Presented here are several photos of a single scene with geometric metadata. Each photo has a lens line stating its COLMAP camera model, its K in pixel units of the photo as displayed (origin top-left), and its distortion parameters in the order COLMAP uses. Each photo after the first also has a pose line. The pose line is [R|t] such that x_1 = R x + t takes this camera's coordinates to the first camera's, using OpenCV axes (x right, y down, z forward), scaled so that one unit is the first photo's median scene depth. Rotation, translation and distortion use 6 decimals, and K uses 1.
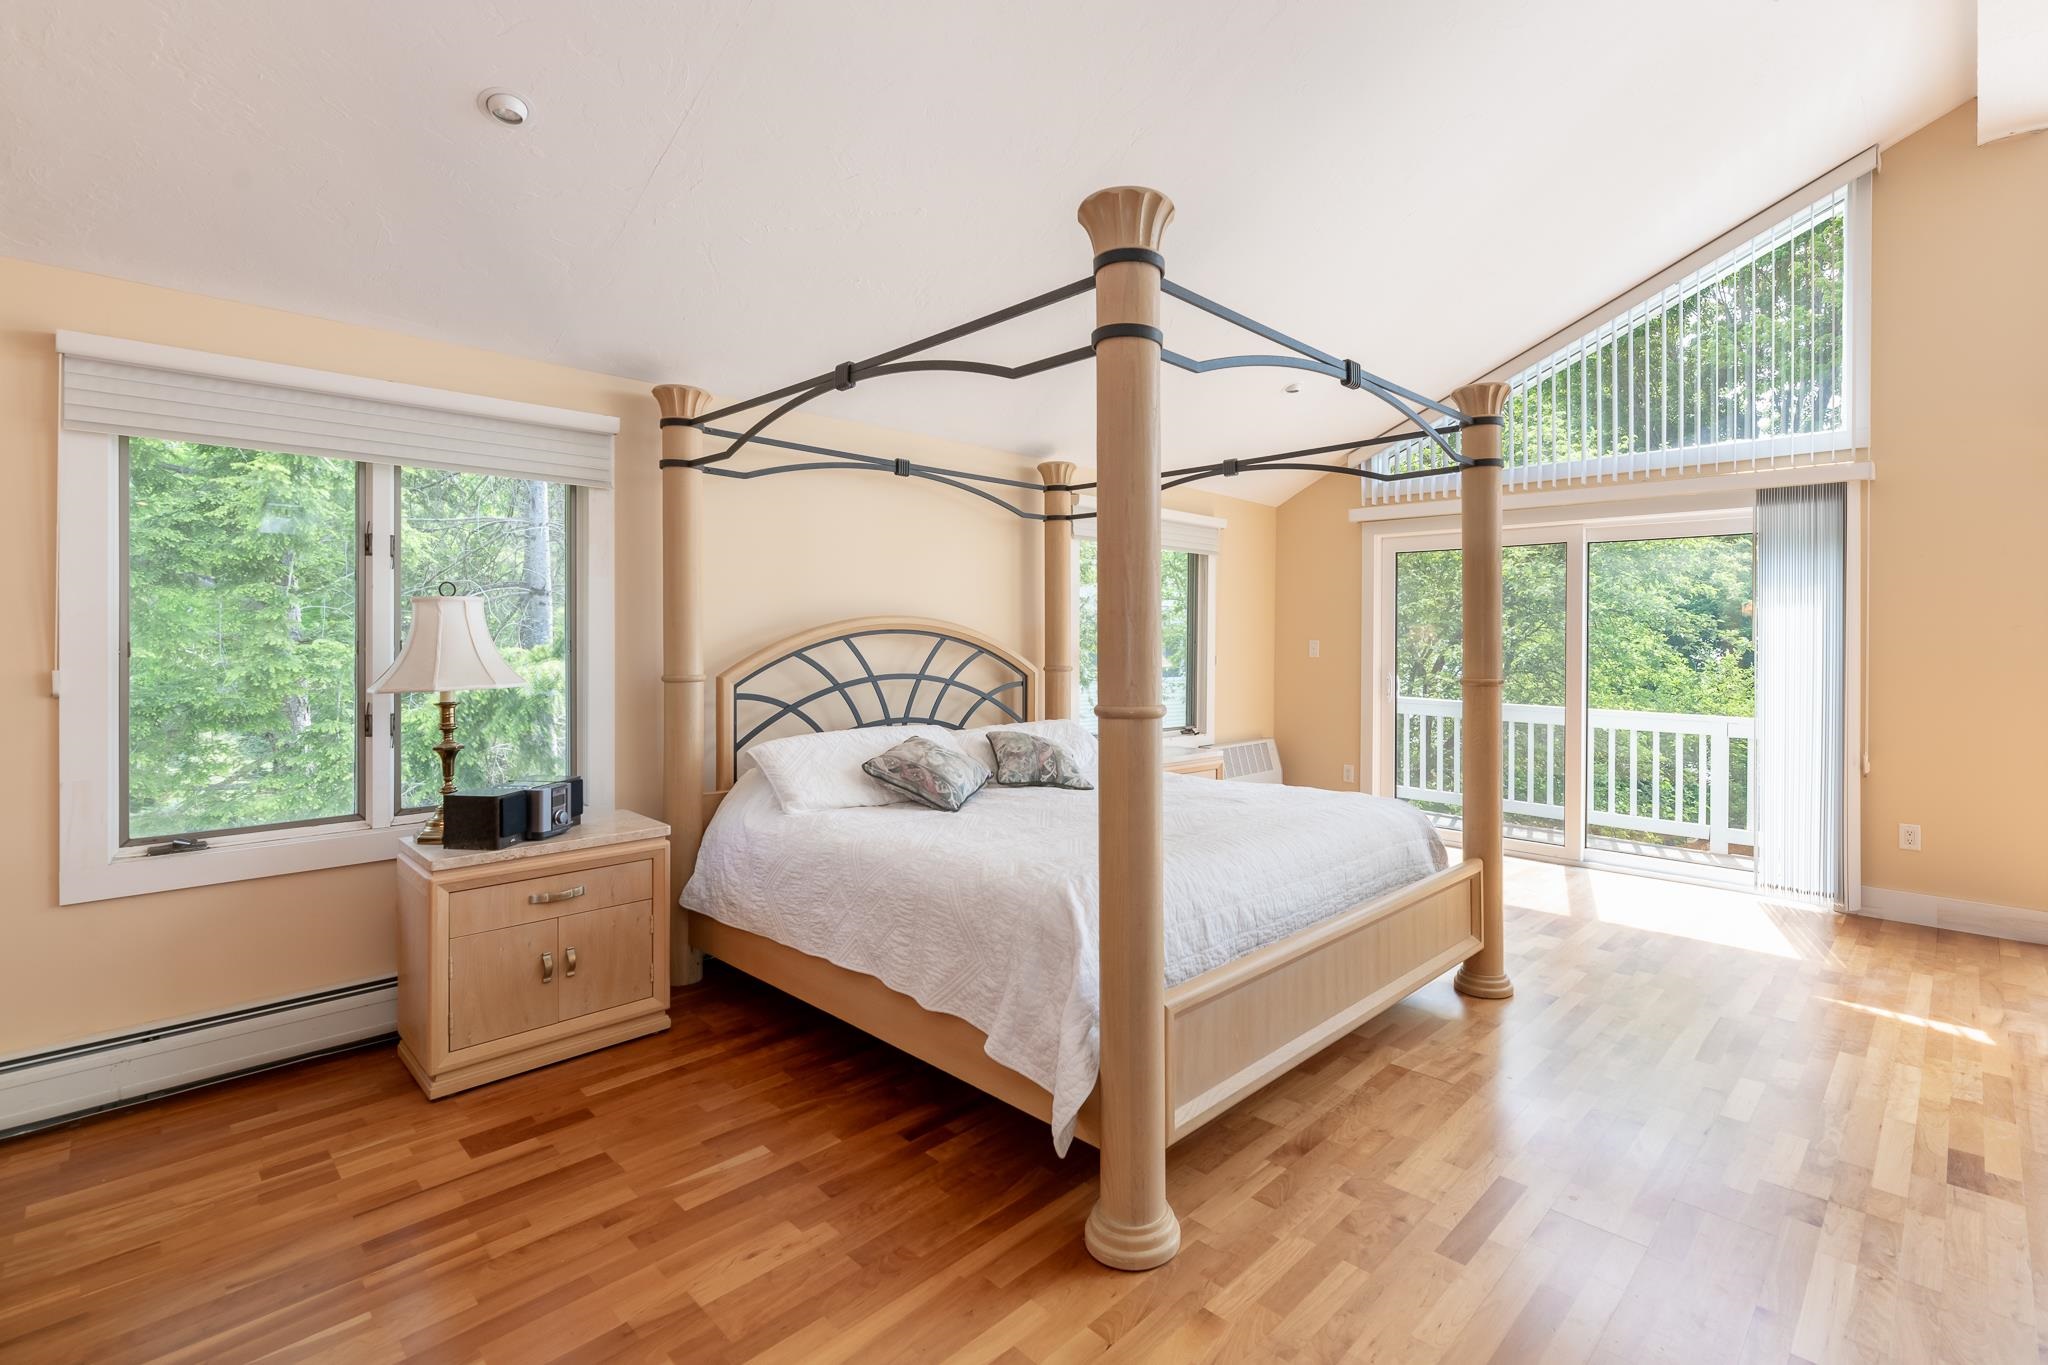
lens RADIAL K [[971.3, 0, 1032.4], [0, 971.3, 641.3], [0, 0, 1]] dist [0.003493, -0.001120]
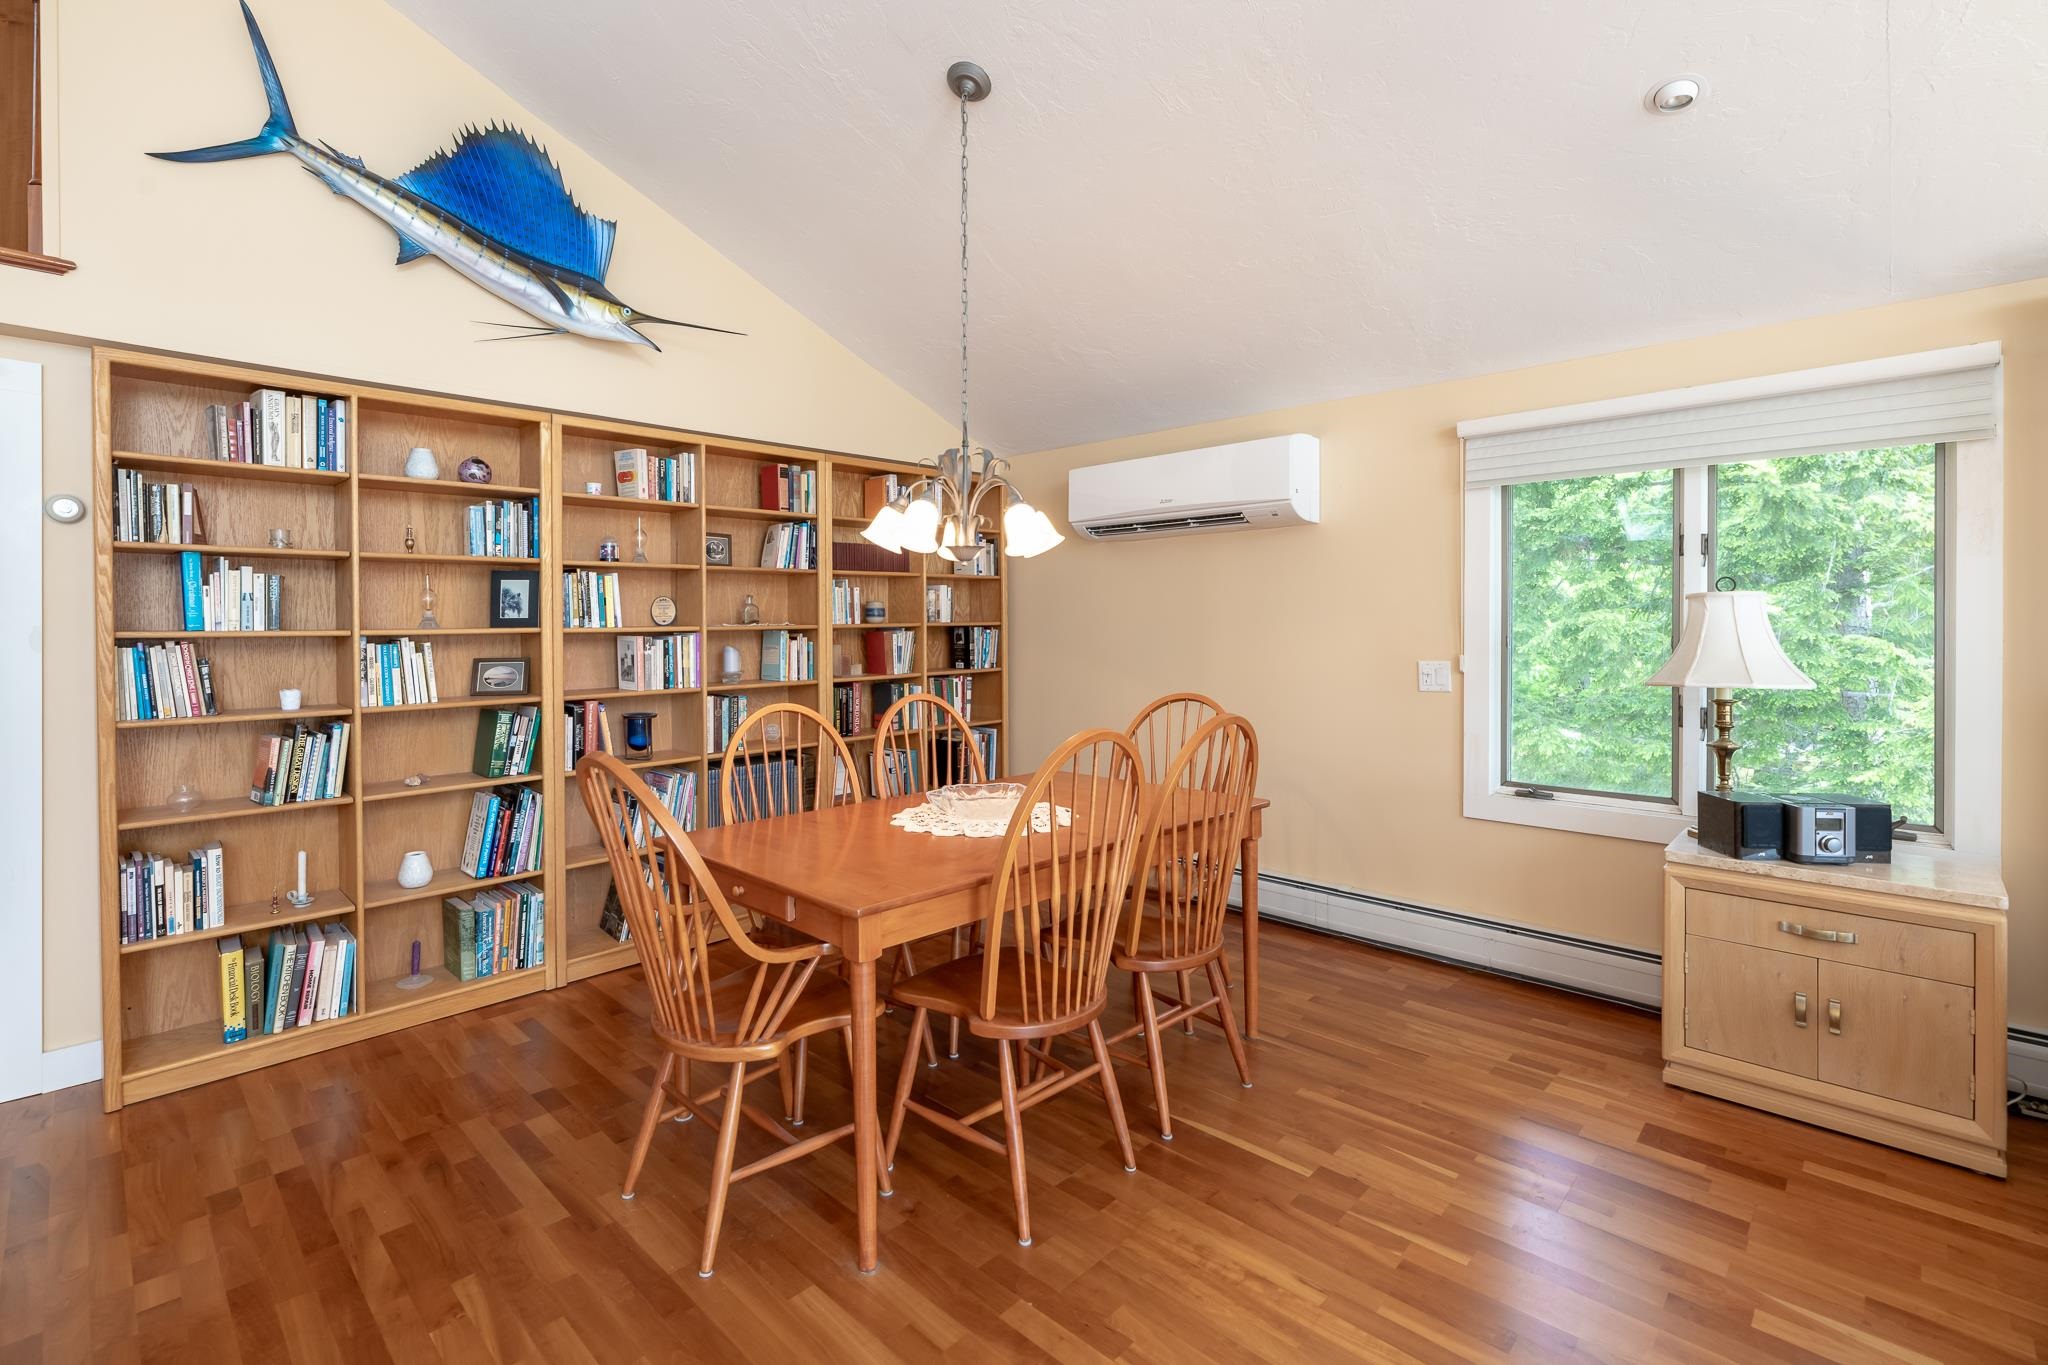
lens RADIAL K [[971.3, 0, 1049.1], [0, 971.3, 630.3], [0, 0, 1]] dist [0.003493, -0.001120]
pose [[-0.006518, 0.001467, -0.999978, 0.399719], [-0.005614, 0.999983, 0.001503, -0.005119], [0.999963, 0.005624, -0.006510, 0.337707]]
